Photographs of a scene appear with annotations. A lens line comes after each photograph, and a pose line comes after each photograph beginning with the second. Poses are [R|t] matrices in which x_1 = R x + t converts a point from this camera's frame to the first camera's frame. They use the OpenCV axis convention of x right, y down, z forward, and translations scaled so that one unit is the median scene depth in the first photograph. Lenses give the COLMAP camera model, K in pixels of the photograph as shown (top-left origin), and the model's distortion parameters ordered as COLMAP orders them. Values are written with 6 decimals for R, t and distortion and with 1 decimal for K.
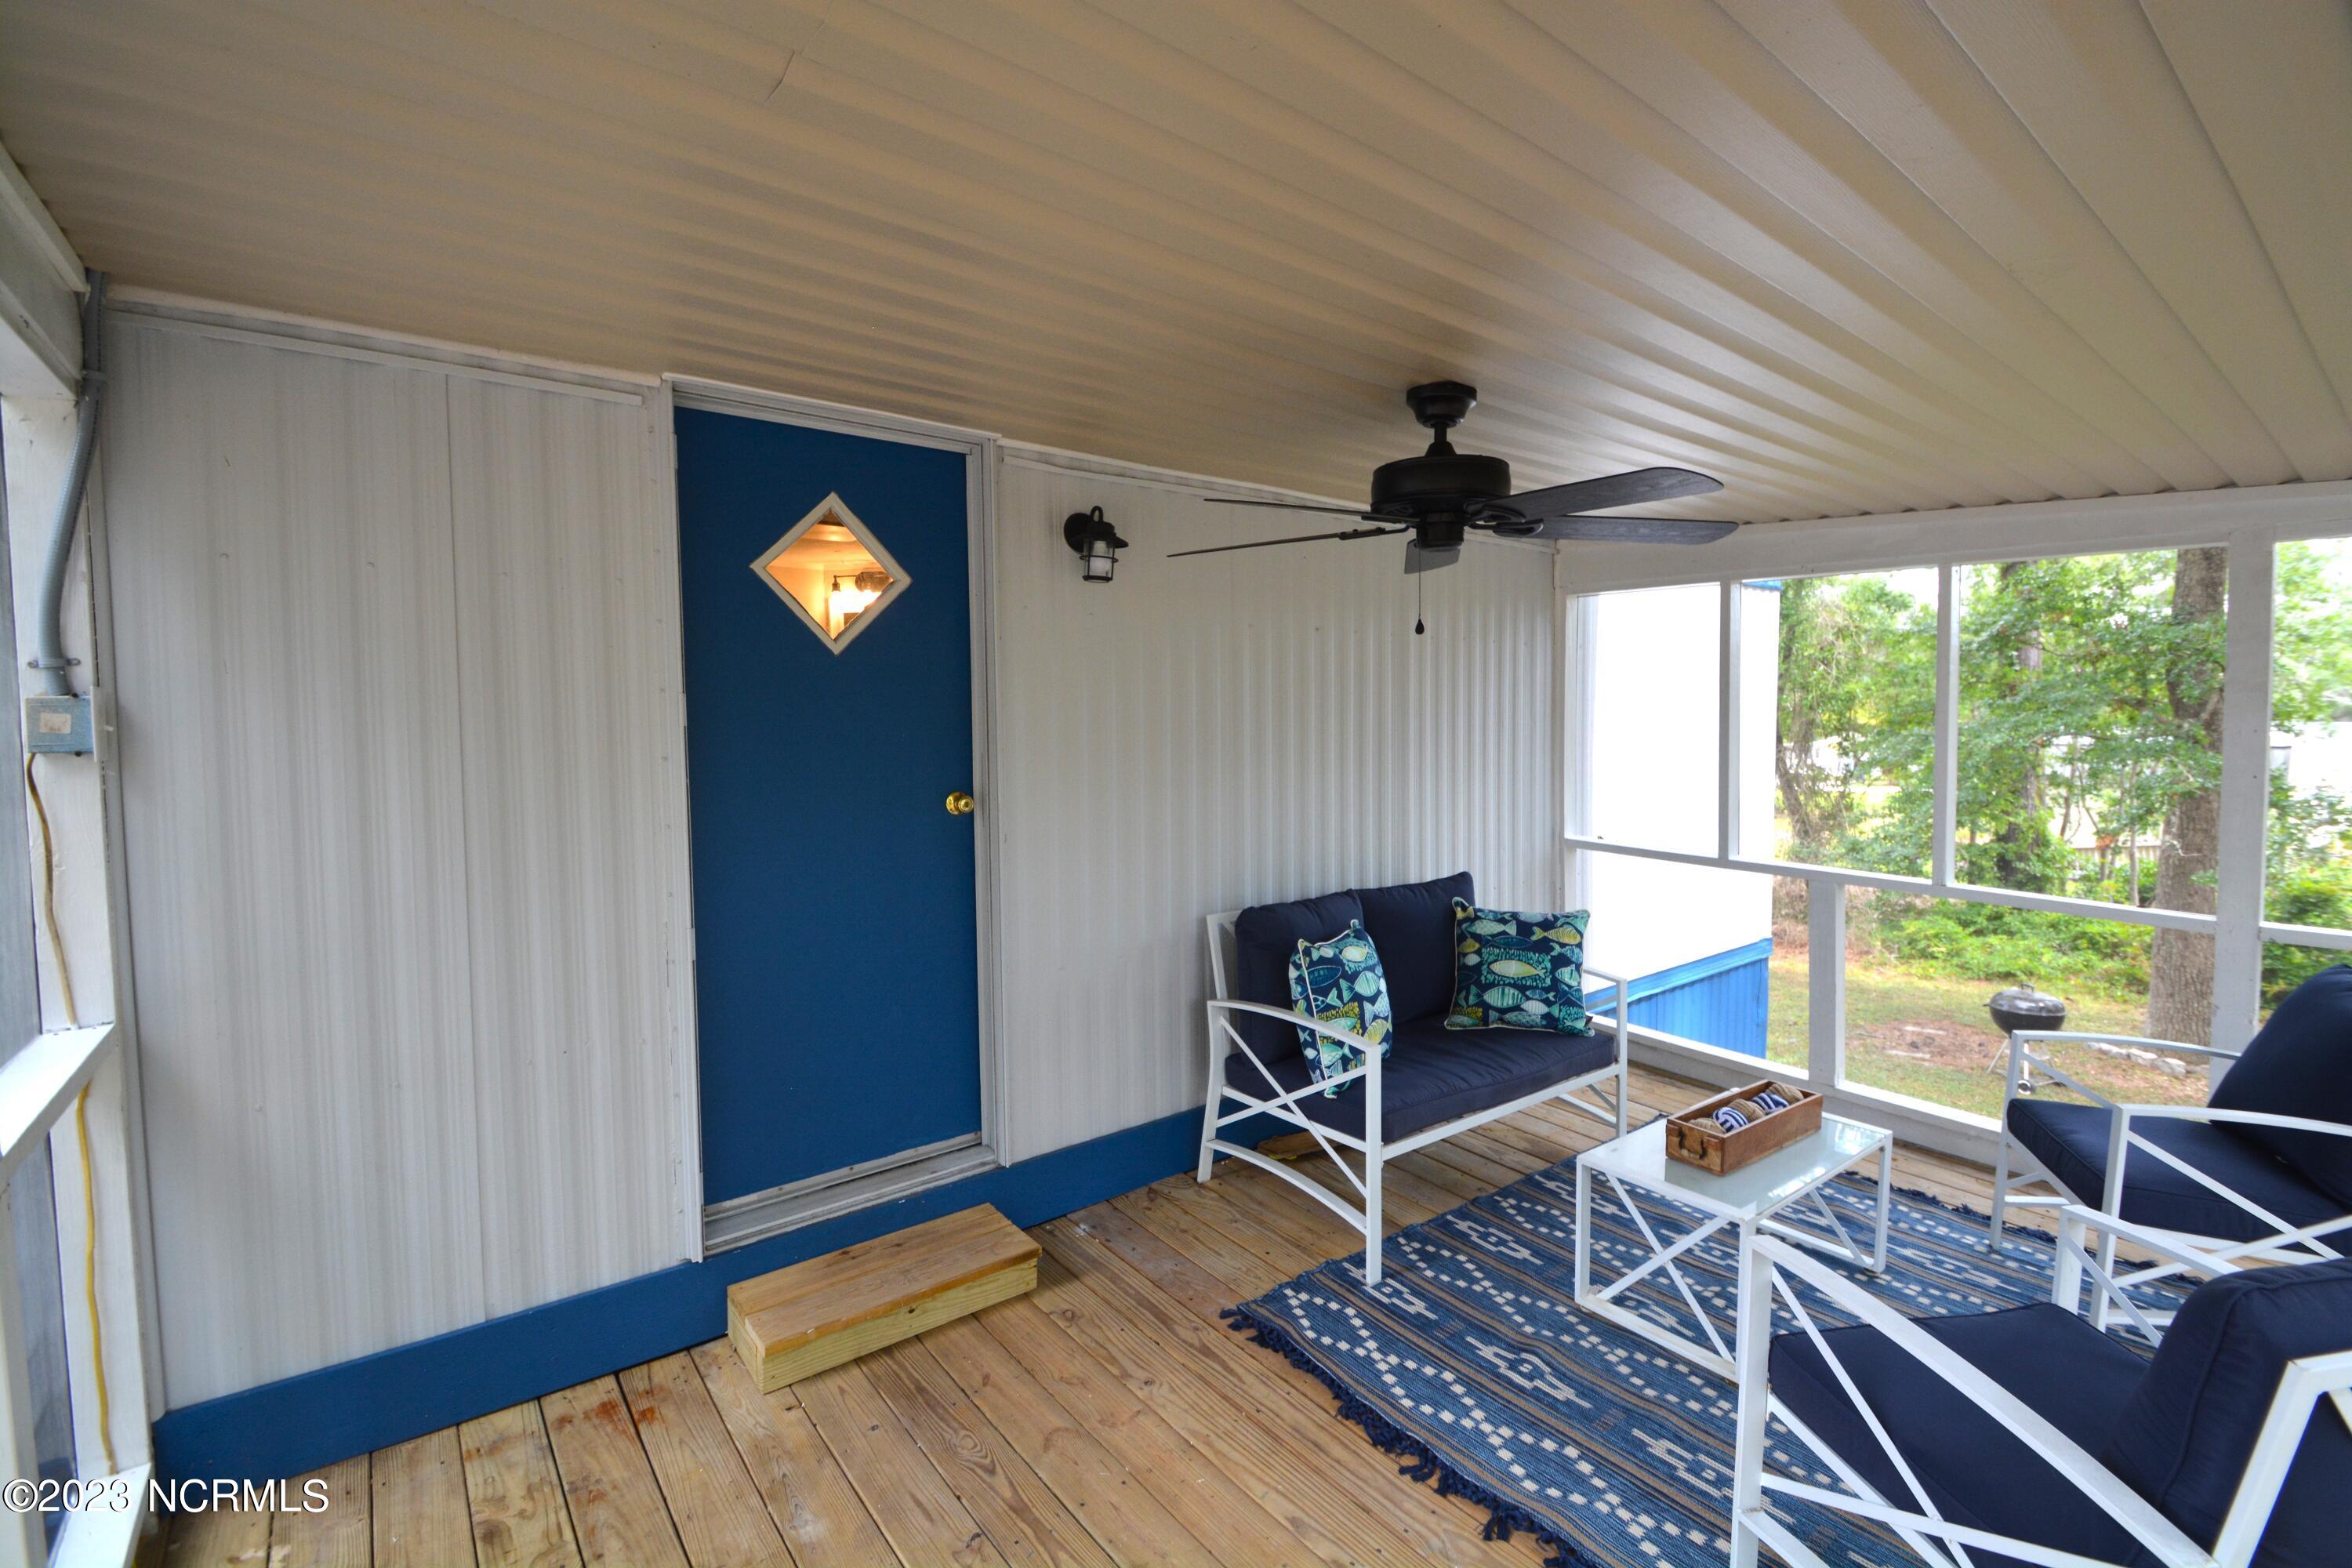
lens RADIAL K [[1034.1, 0, 1180.4], [0, 1034.1, 782.9], [0, 0, 1]] dist [0.003563, -0.009184]
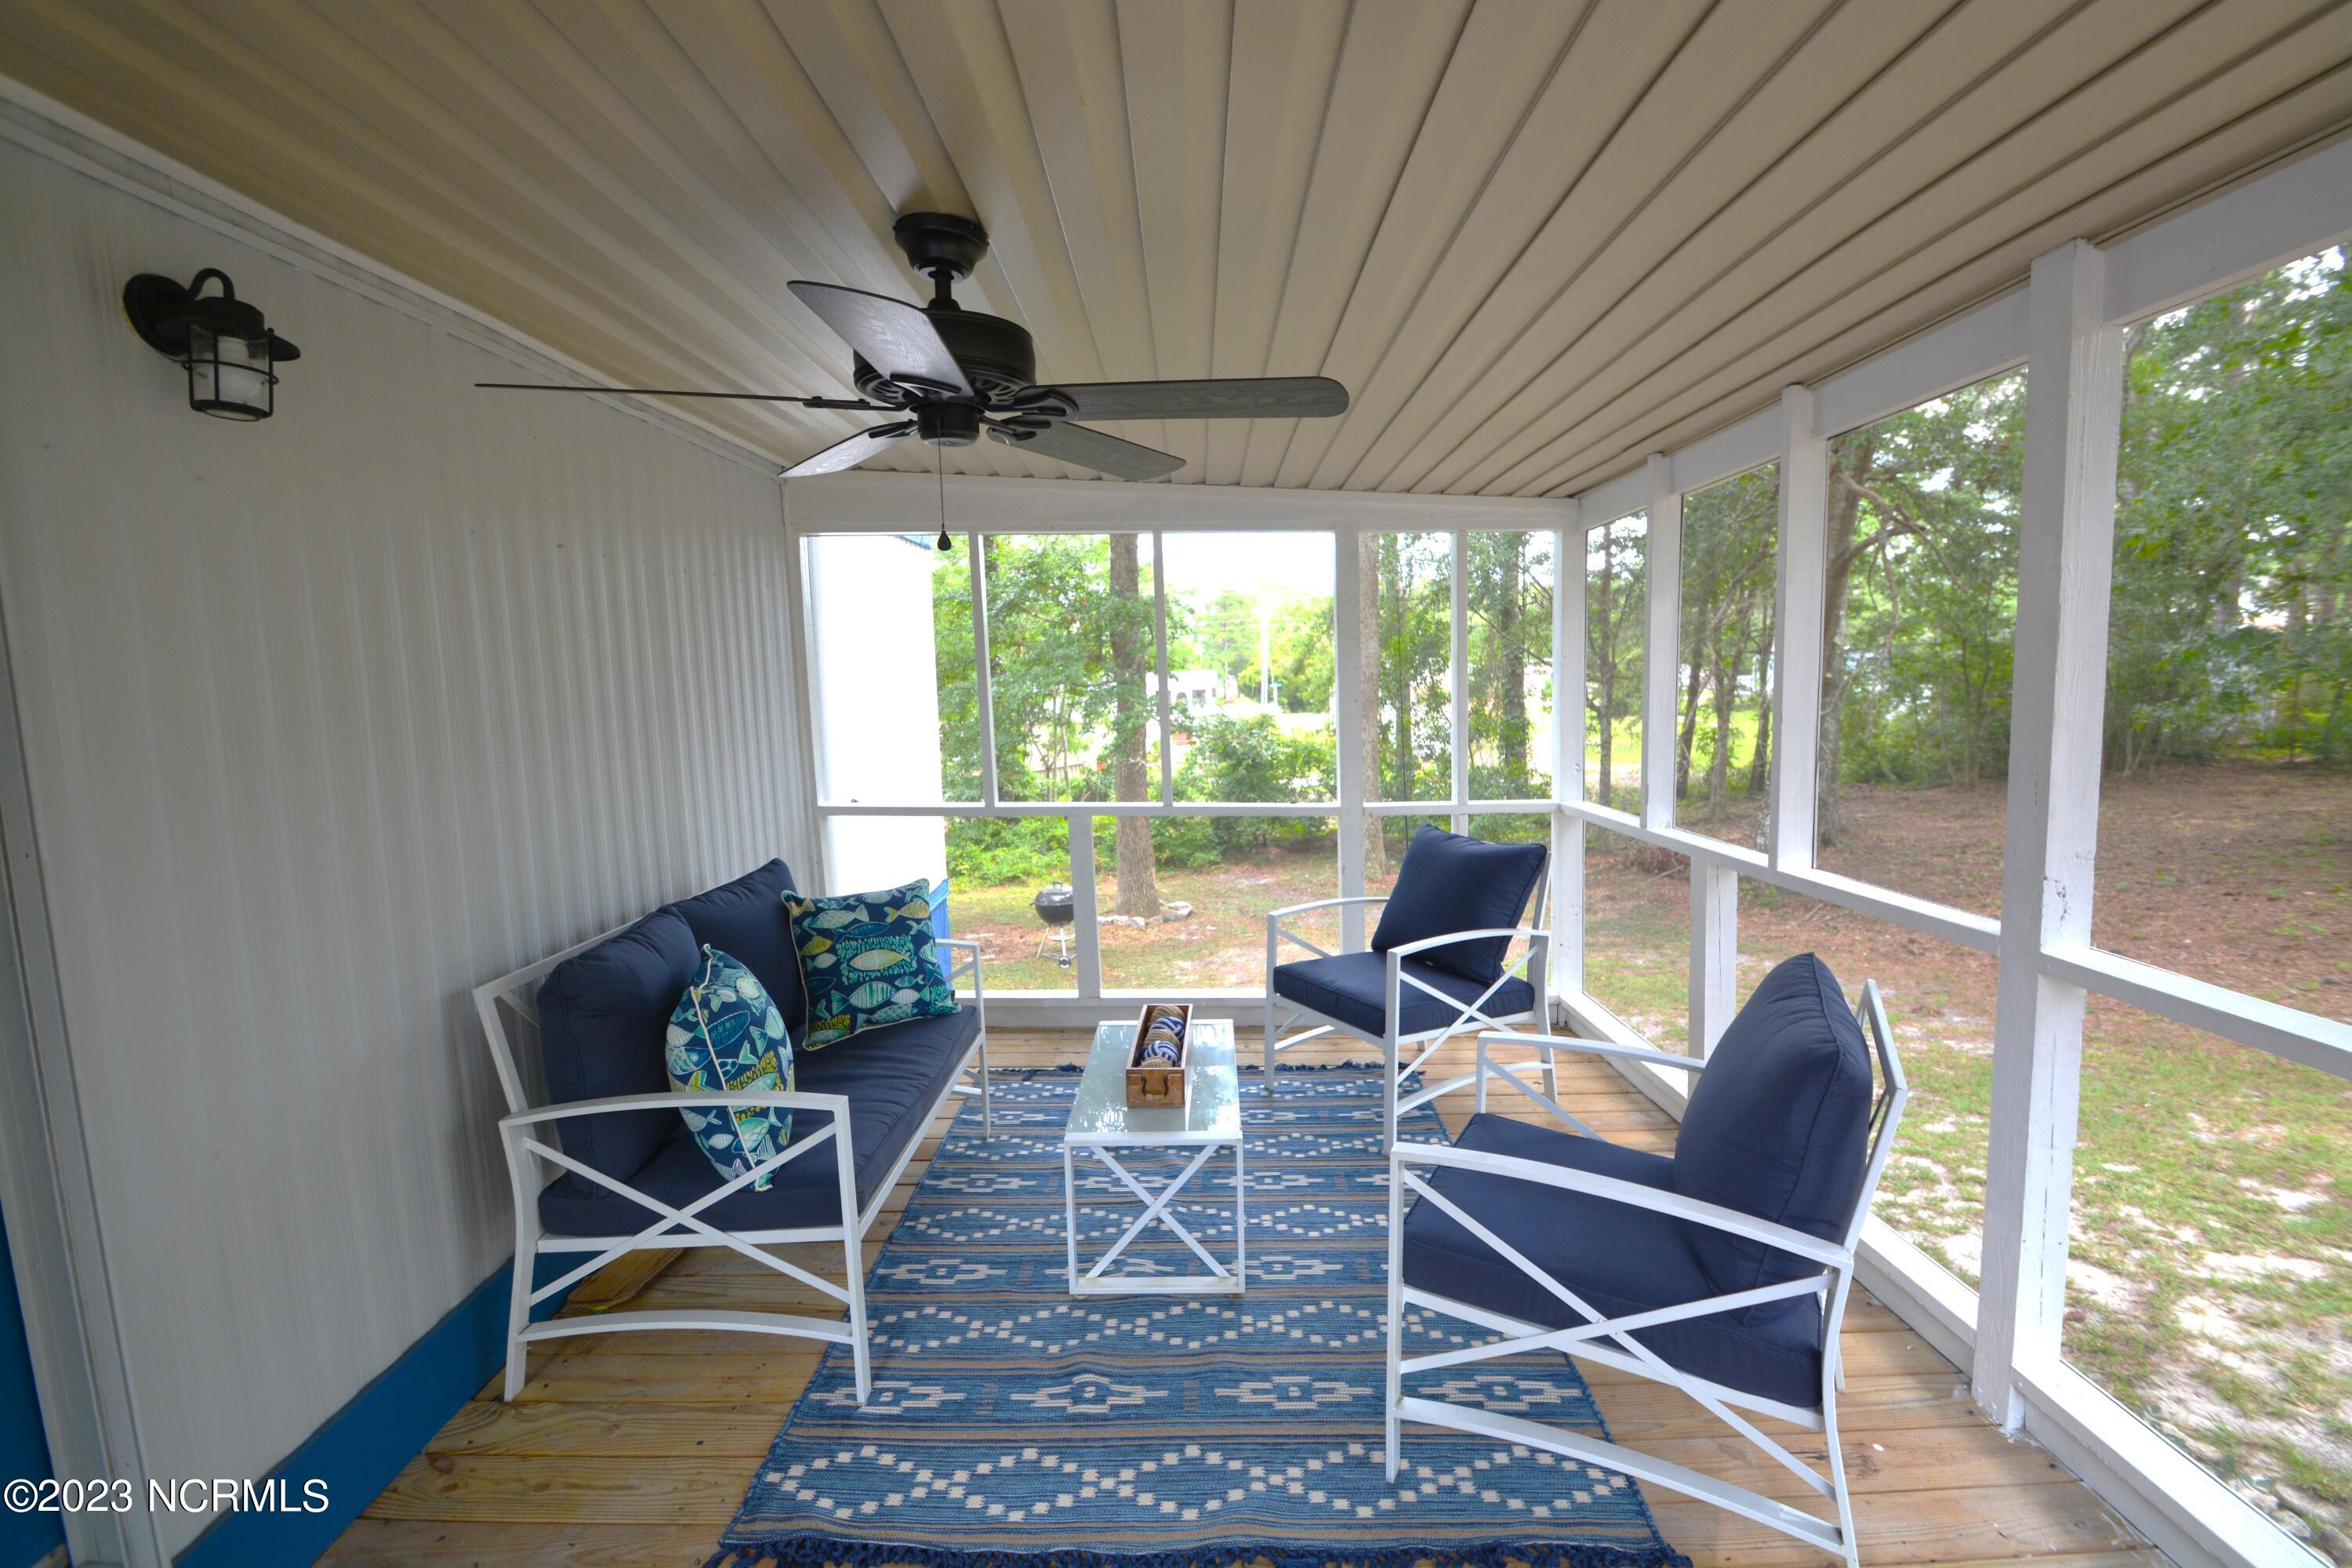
lens RADIAL K [[1034.1, 0, 1185.6], [0, 1034.1, 780.3], [0, 0, 1]] dist [0.003563, -0.009184]
pose [[0.615226, -0.098847, 0.782129, -0.209372], [0.073479, 0.994979, 0.067948, -0.010525], [-0.784919, 0.015667, 0.619400, 0.302690]]
